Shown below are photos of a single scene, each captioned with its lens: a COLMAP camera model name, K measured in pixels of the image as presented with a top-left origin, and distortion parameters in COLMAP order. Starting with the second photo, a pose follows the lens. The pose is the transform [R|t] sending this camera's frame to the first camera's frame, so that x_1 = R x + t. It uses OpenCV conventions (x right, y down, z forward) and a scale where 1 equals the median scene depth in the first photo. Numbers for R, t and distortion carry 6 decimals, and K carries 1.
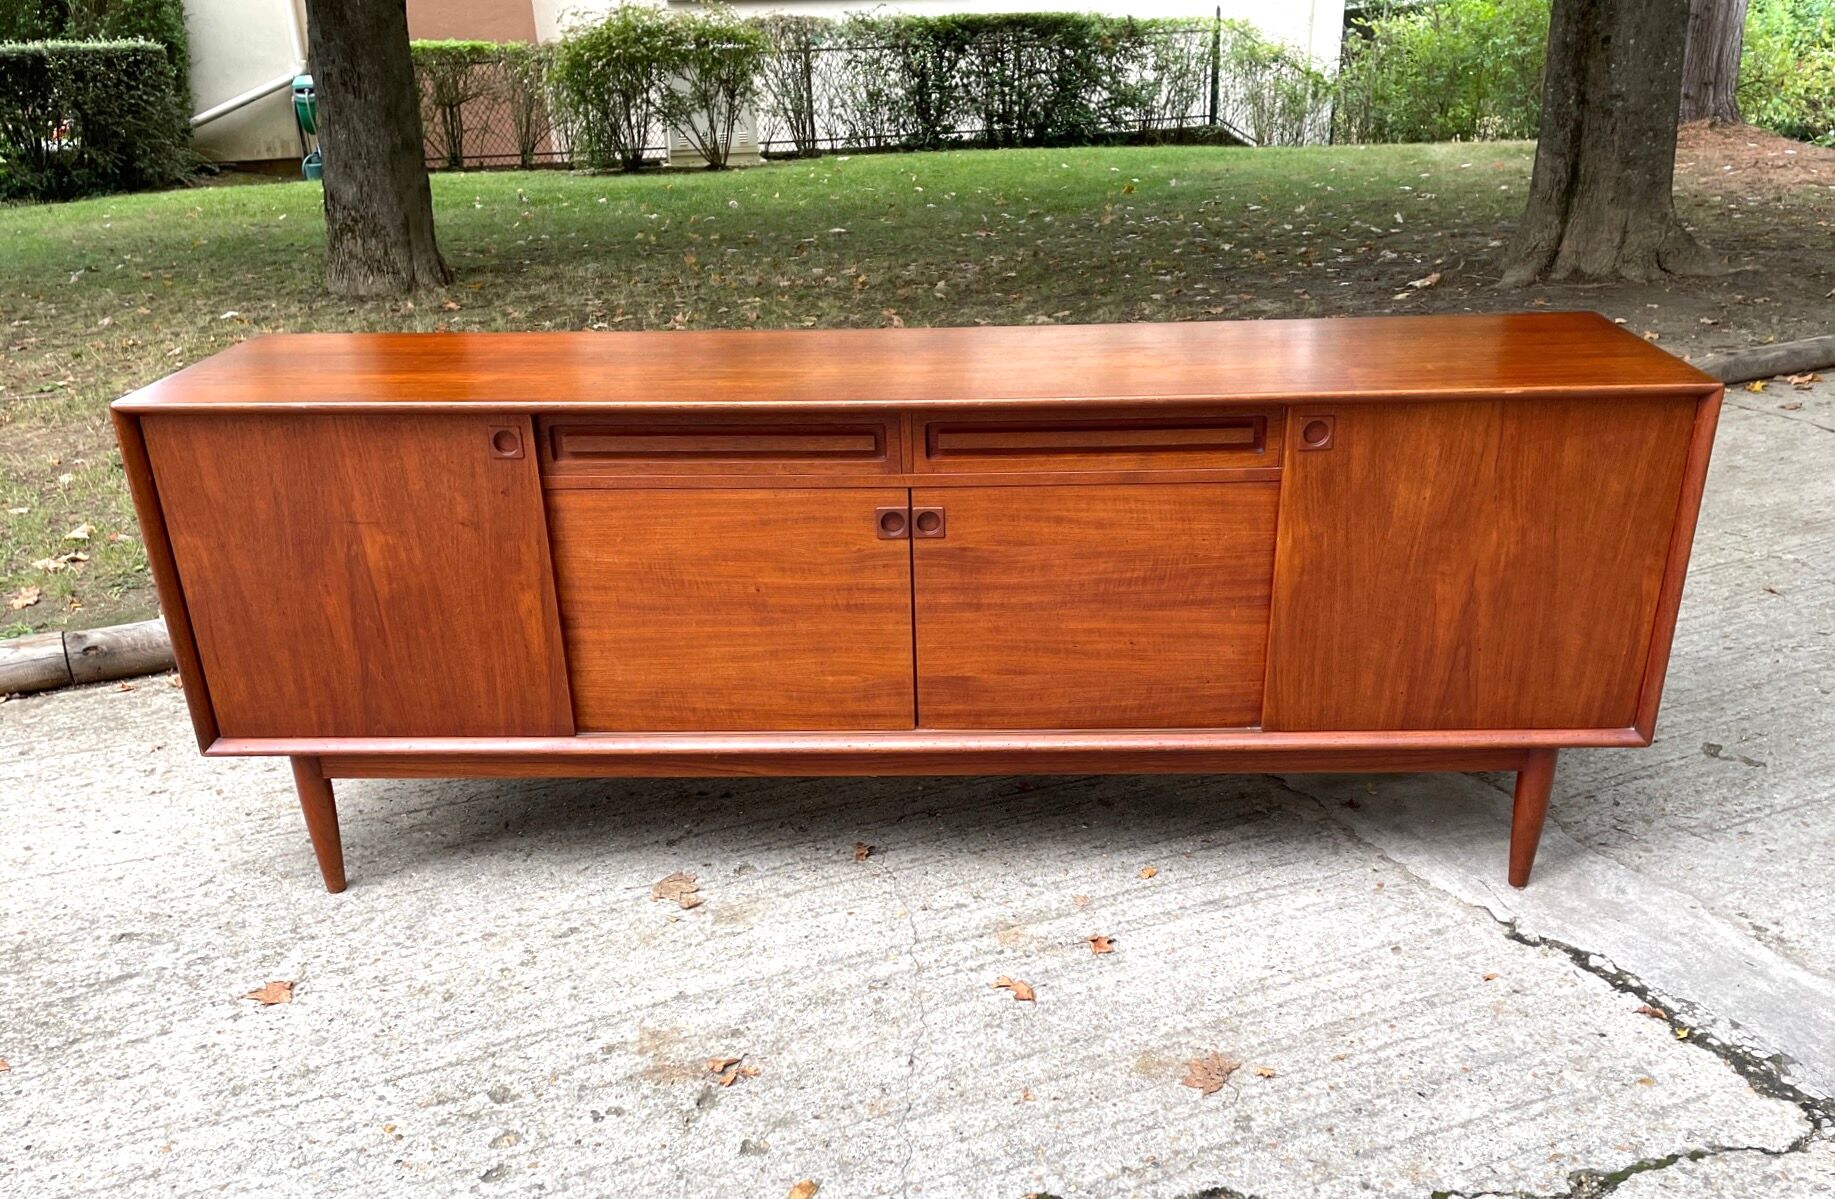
lens RADIAL K [[1521.4, 0, 933.6], [0, 1521.4, 718.9], [0, 0, 1]] dist [0.103830, -0.132147]
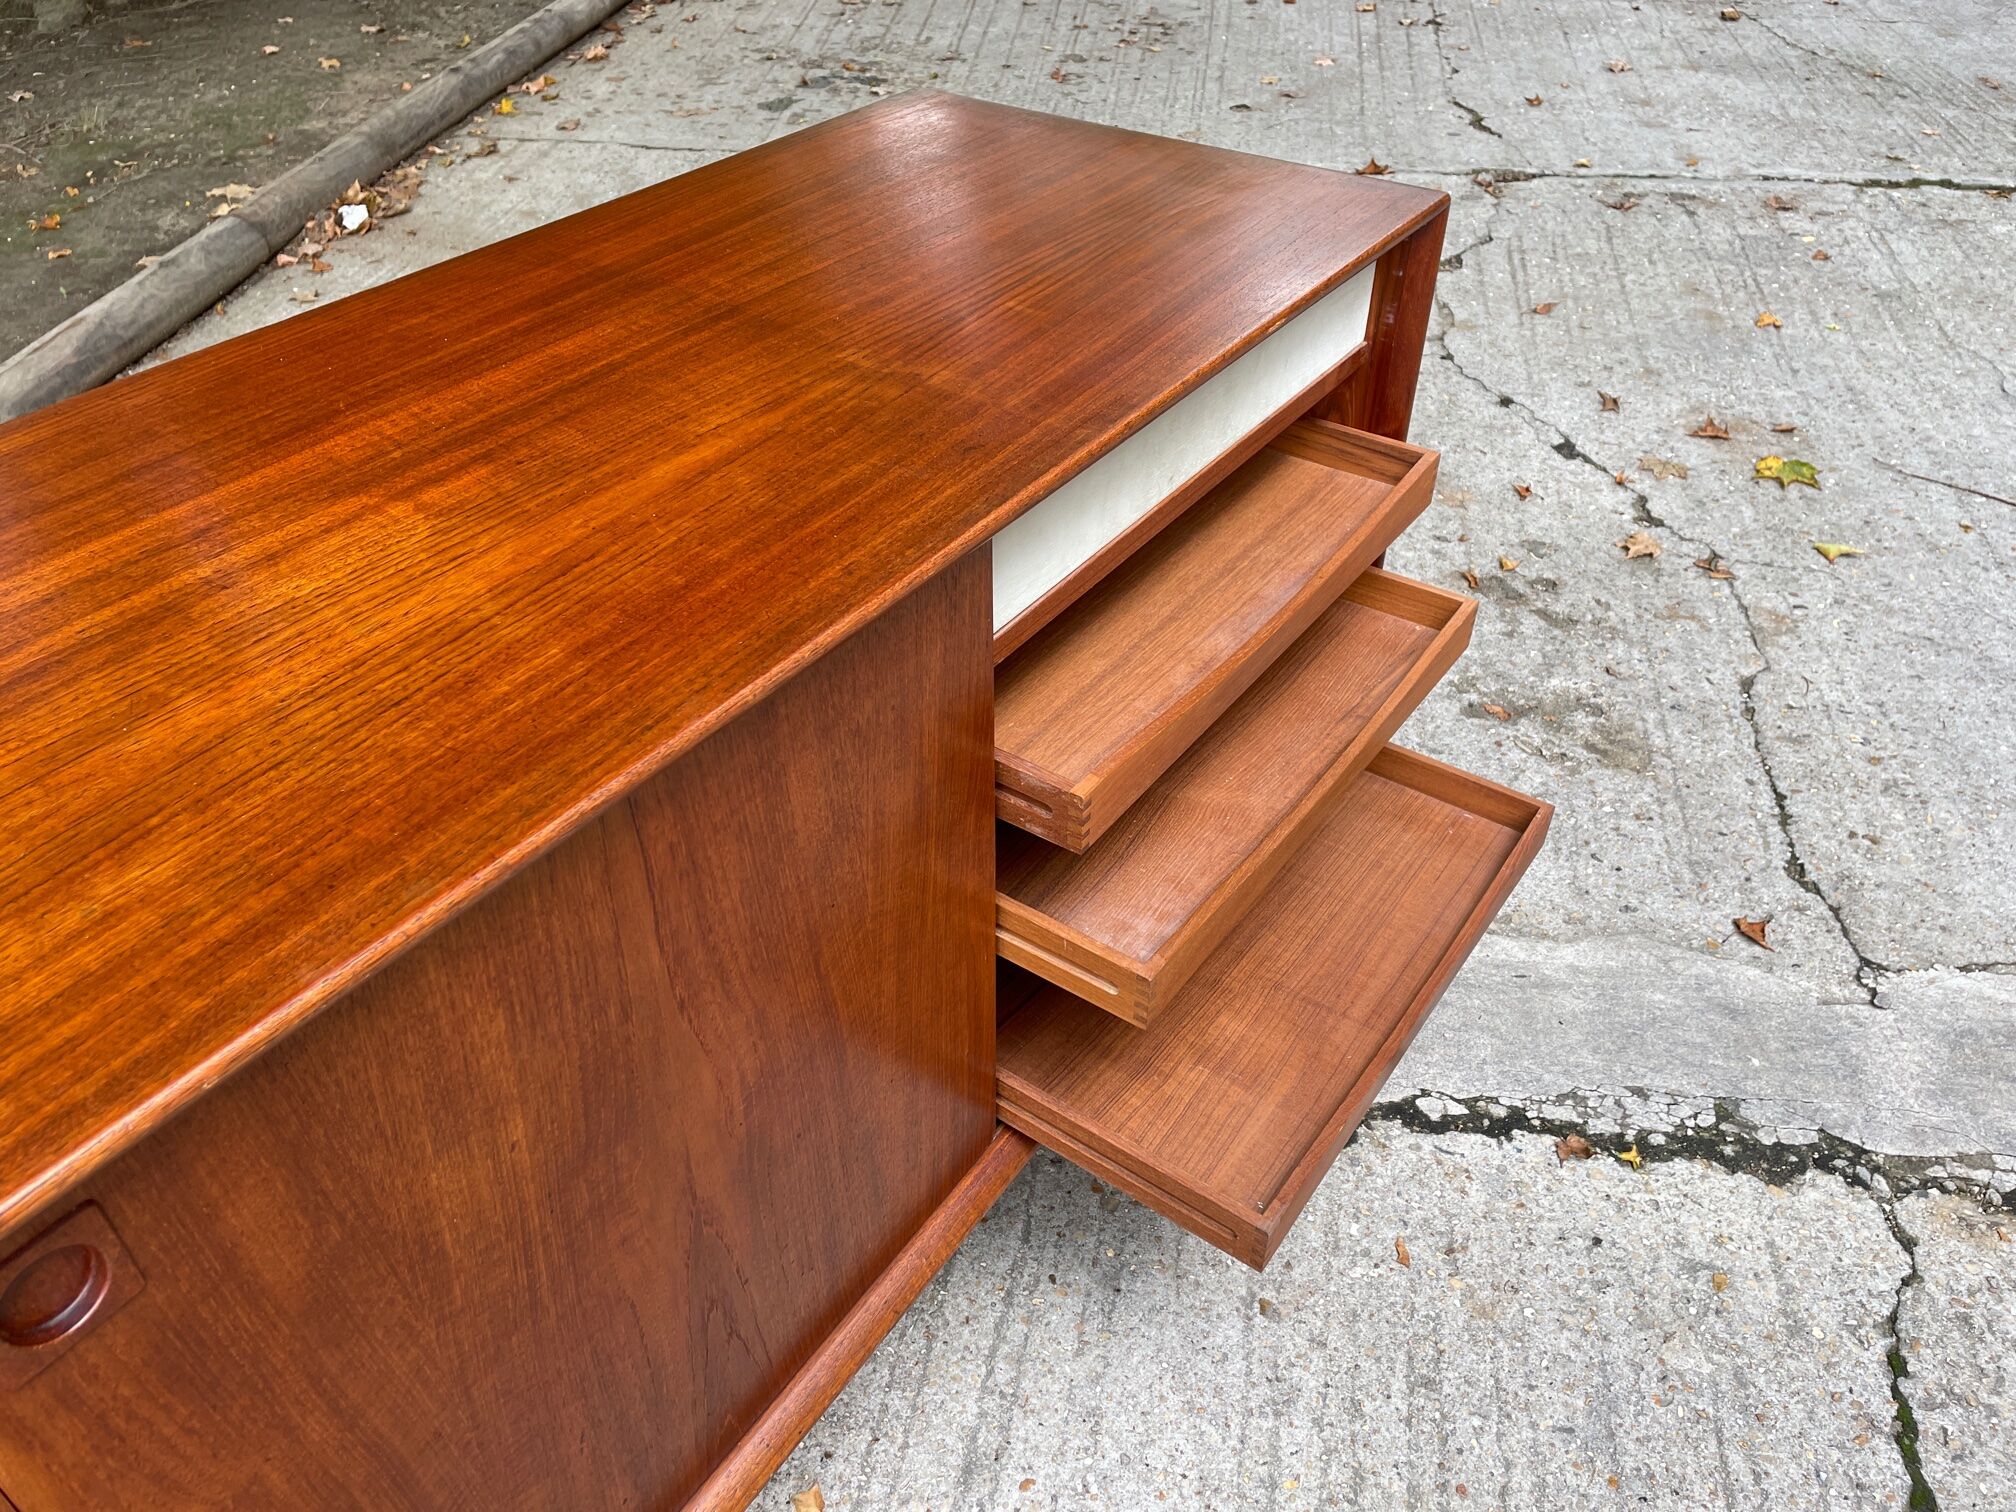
lens RADIAL K [[1524.2, 0, 1000.1], [0, 1524.2, 735.7], [0, 0, 1]] dist [0.092306, -0.114083]
pose [[0.551441, -0.490066, 0.675091, -0.030931], [0.351983, 0.870376, 0.344315, -0.255356], [-0.756320, 0.047751, 0.652456, 0.677164]]
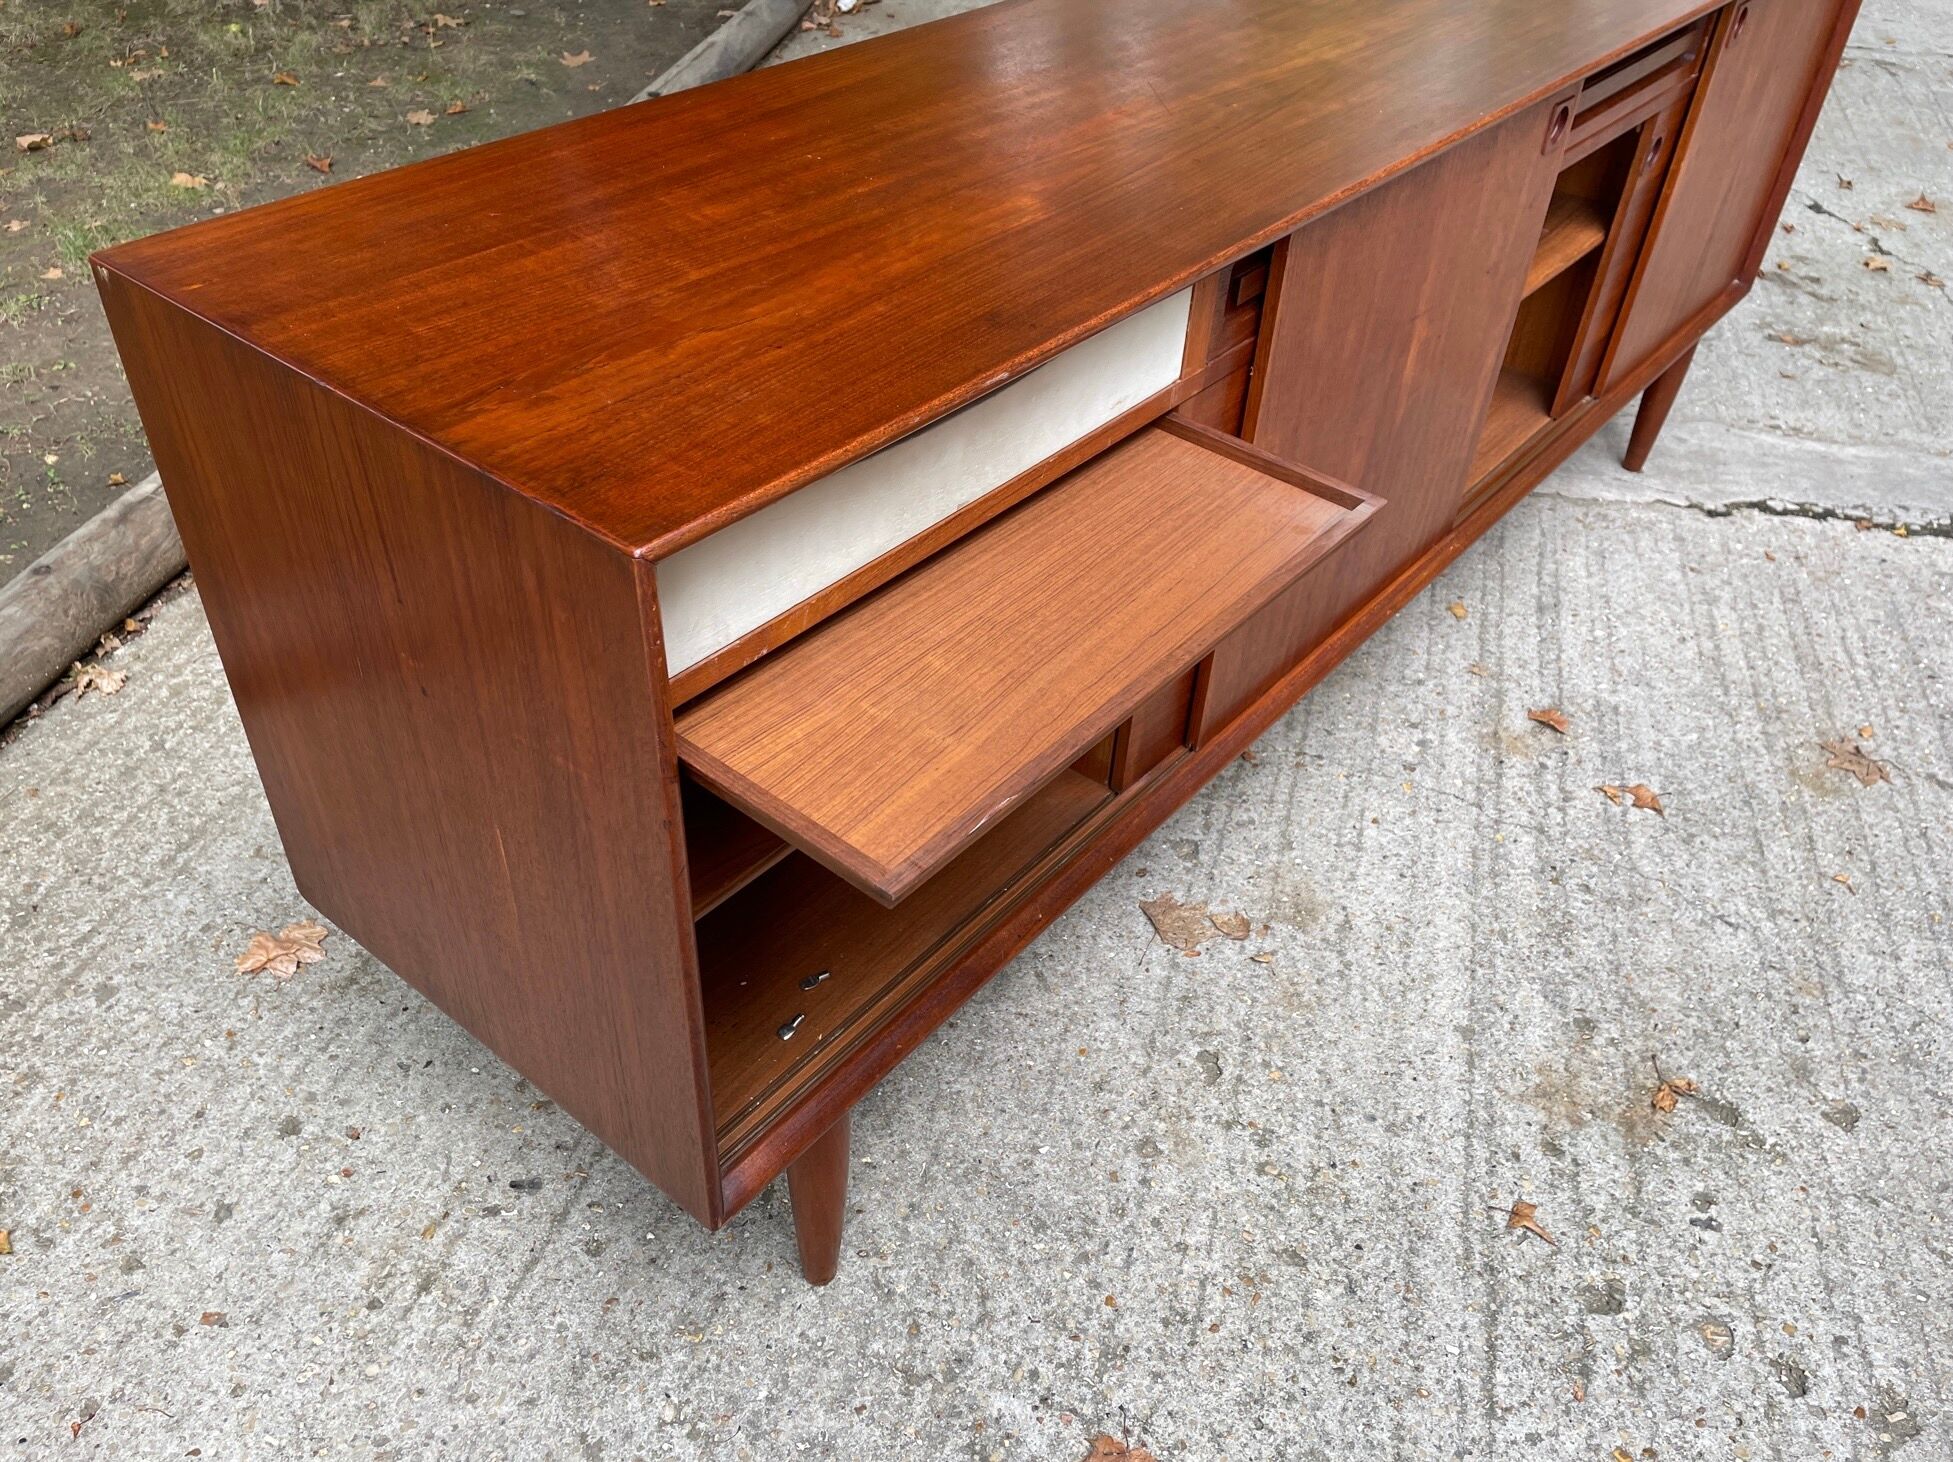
lens RADIAL K [[1523.6, 0, 969.5], [0, 1523.6, 738.5], [0, 0, 1]] dist [0.090339, -0.112654]
pose [[0.609424, -0.462530, 0.643948, -0.647616], [0.286664, 0.885797, 0.364948, -0.240756], [-0.739207, -0.037811, 0.672416, 0.657126]]
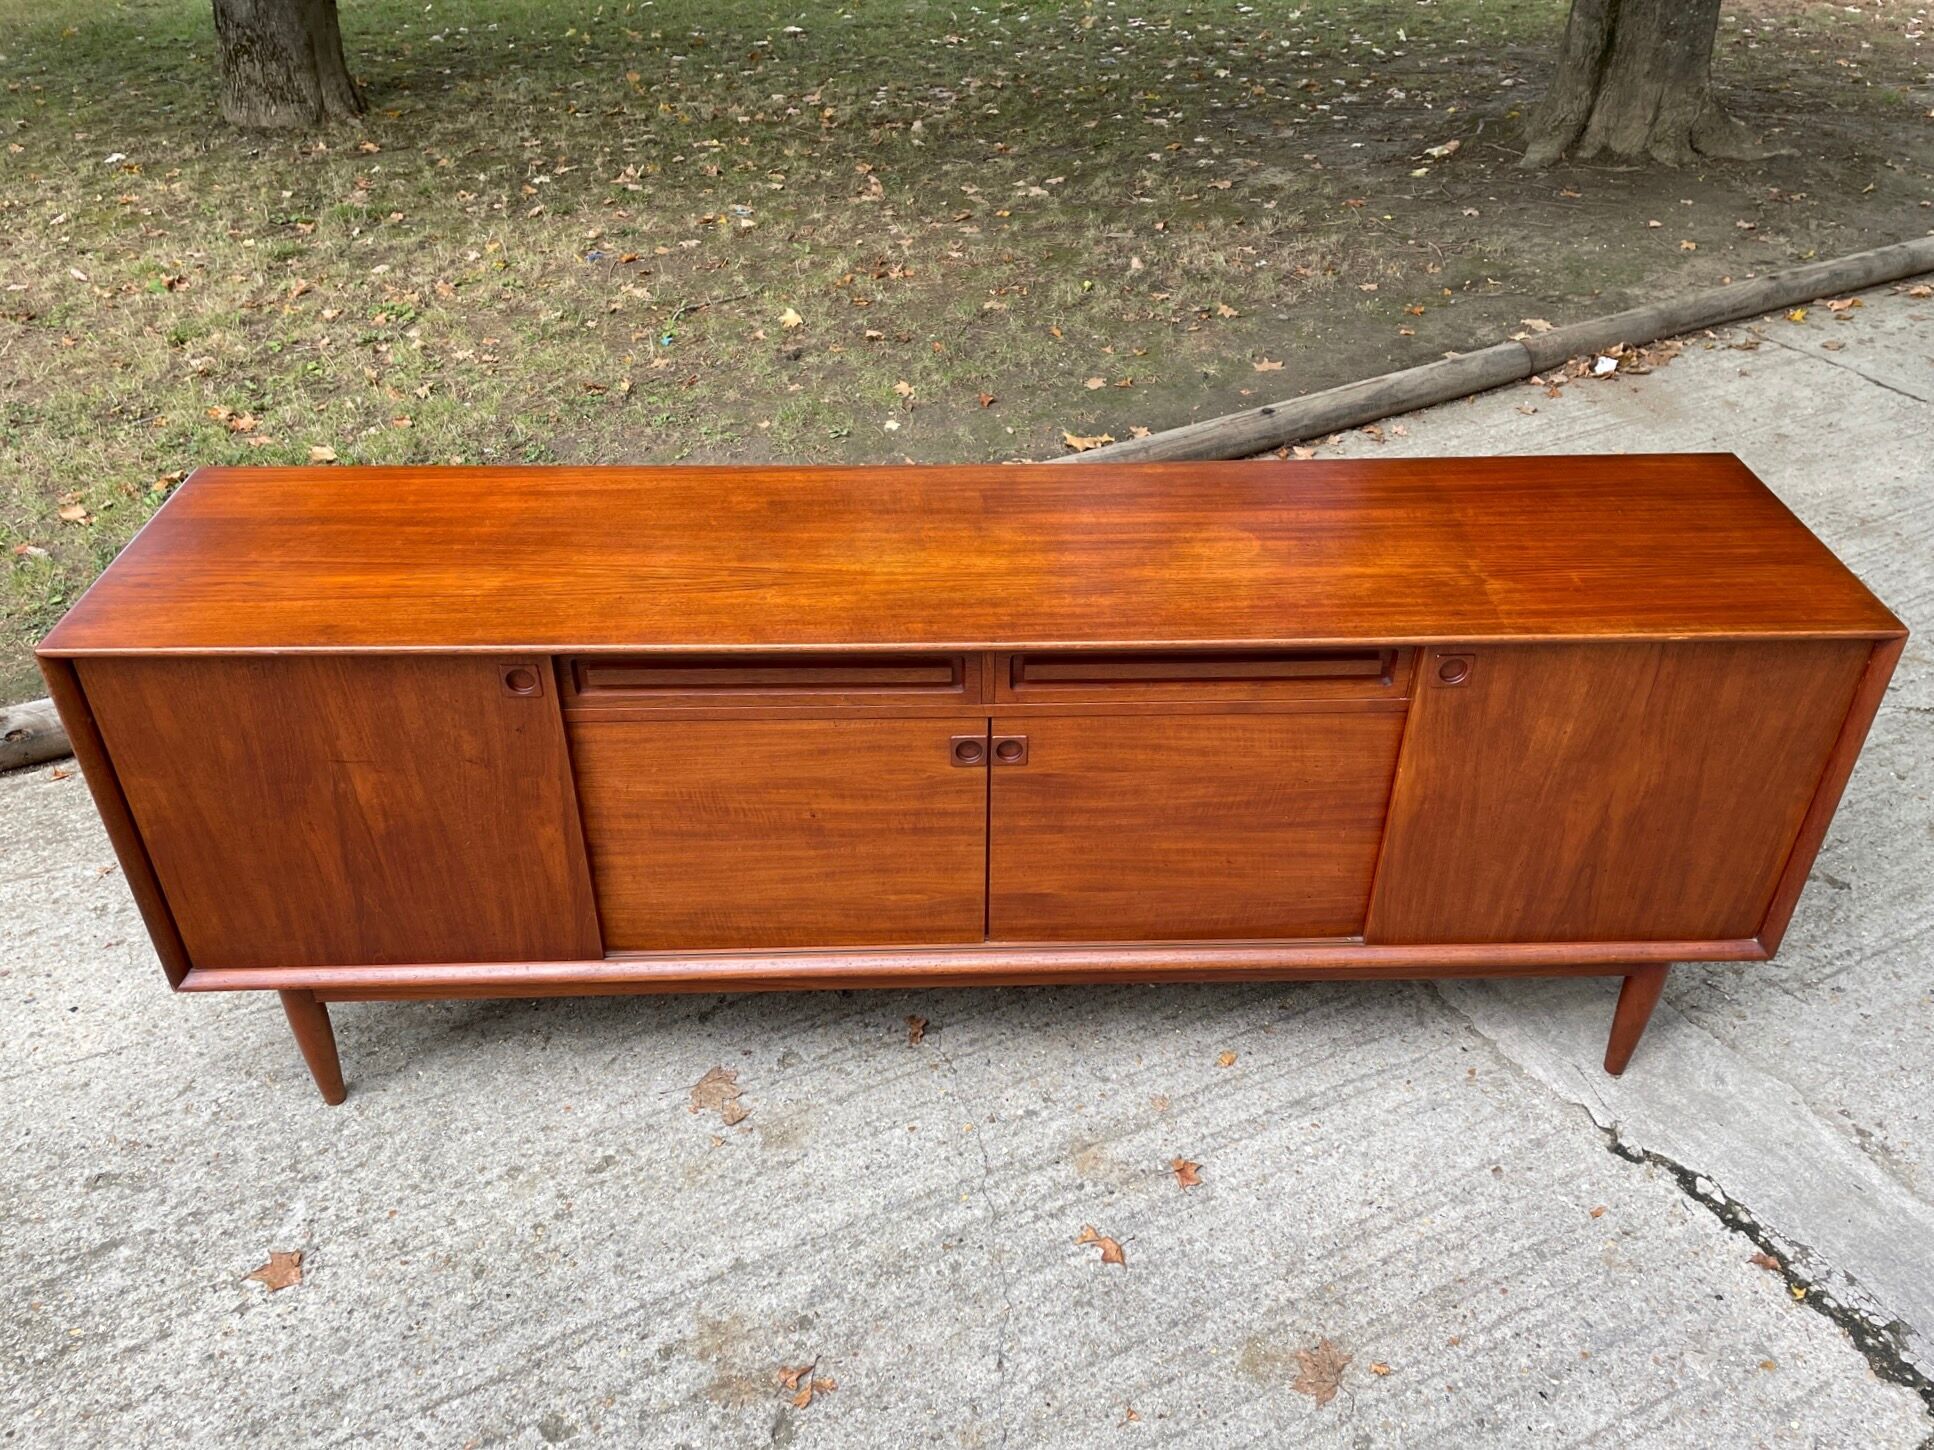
lens RADIAL K [[1523.0, 0, 978.4], [0, 1523.0, 708.1], [0, 0, 1]] dist [0.097694, -0.120366]
pose [[0.997740, -0.011381, 0.066224, -0.074414], [0.000703, 0.987266, 0.159078, -0.274678], [-0.067191, -0.158672, 0.985042, 0.128530]]
